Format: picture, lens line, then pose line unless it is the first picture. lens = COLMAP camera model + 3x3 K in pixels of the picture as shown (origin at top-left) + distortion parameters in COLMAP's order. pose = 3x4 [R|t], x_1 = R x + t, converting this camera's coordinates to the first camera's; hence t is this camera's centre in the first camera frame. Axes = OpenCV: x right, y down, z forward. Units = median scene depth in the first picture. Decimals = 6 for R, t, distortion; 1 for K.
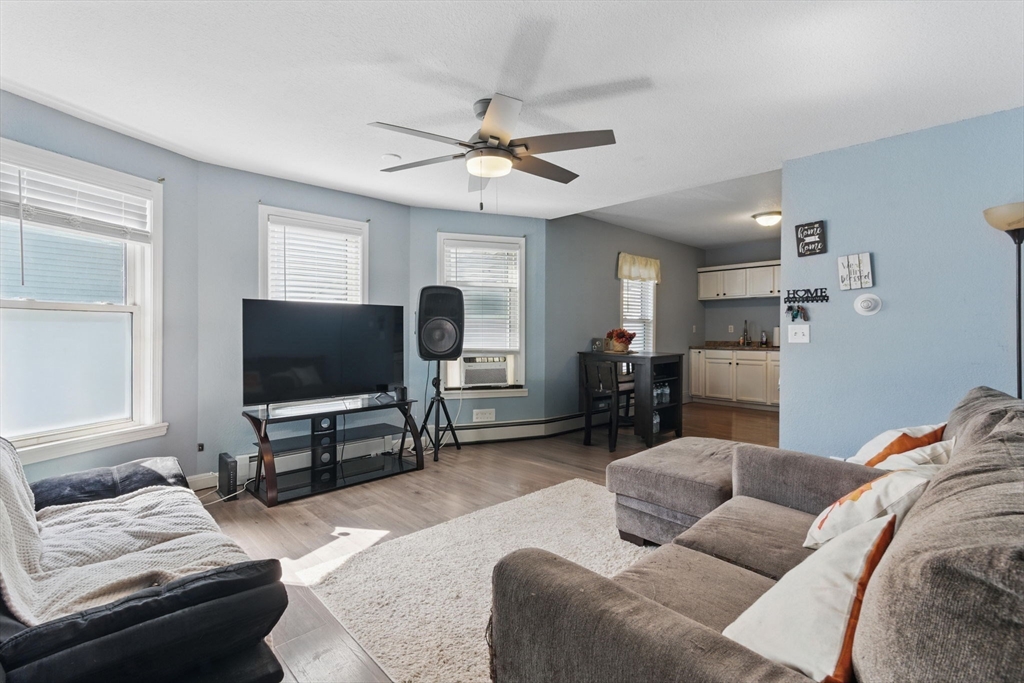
lens RADIAL K [[474.2, 0, 492.6], [0, 474.2, 332.2], [0, 0, 1]] dist [0.004925, 0.000758]
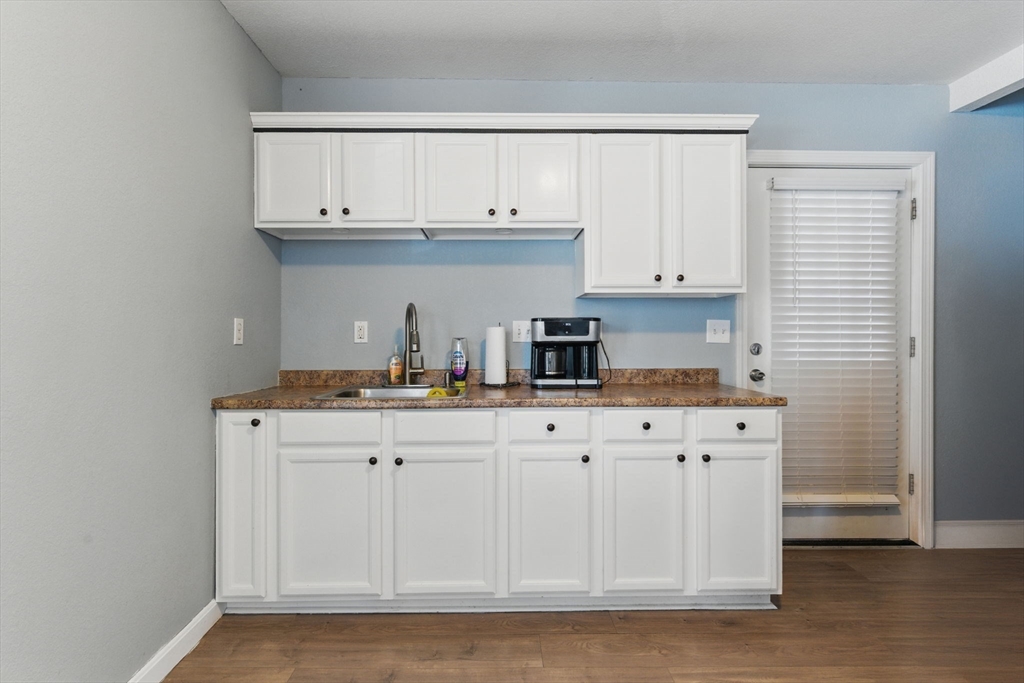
lens RADIAL K [[474.2, 0, 508.4], [0, 474.2, 337.0], [0, 0, 1]] dist [0.004925, 0.000758]
pose [[0.652897, 0.001048, 0.757446, 0.364286], [-0.001204, 0.999999, -0.000346, -0.003464], [-0.757445, -0.000686, 0.652898, 0.803294]]
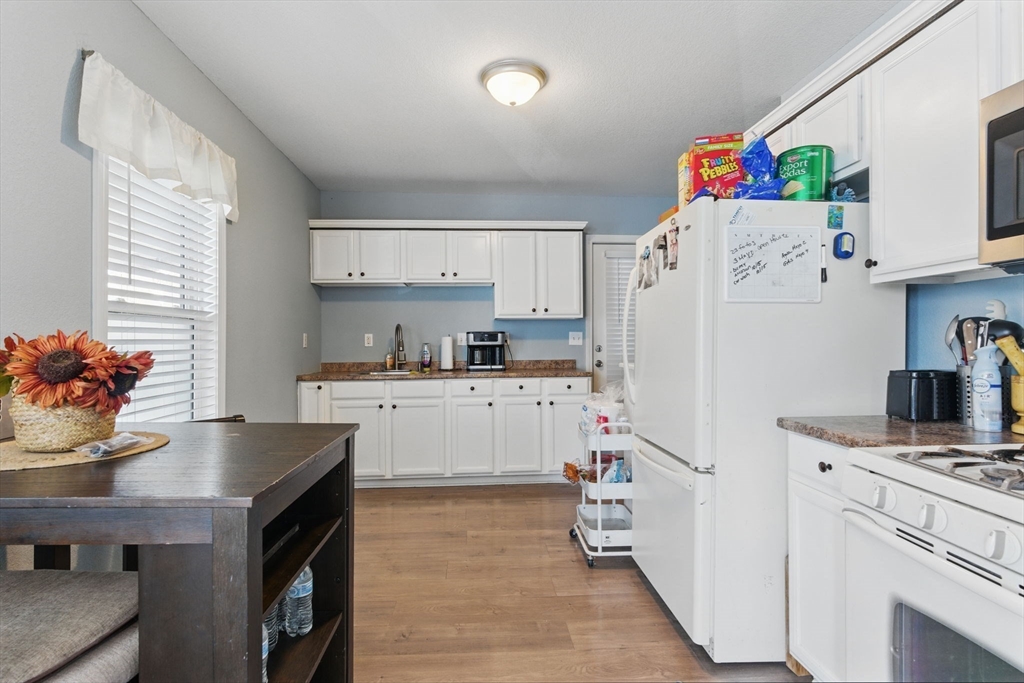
lens RADIAL K [[474.2, 0, 508.9], [0, 474.2, 340.1], [0, 0, 1]] dist [0.004925, 0.000758]
pose [[0.612543, 0.001536, 0.790435, 0.185668], [0.006333, 0.999956, -0.006850, -0.002128], [-0.790412, 0.009202, 0.612507, 0.598168]]
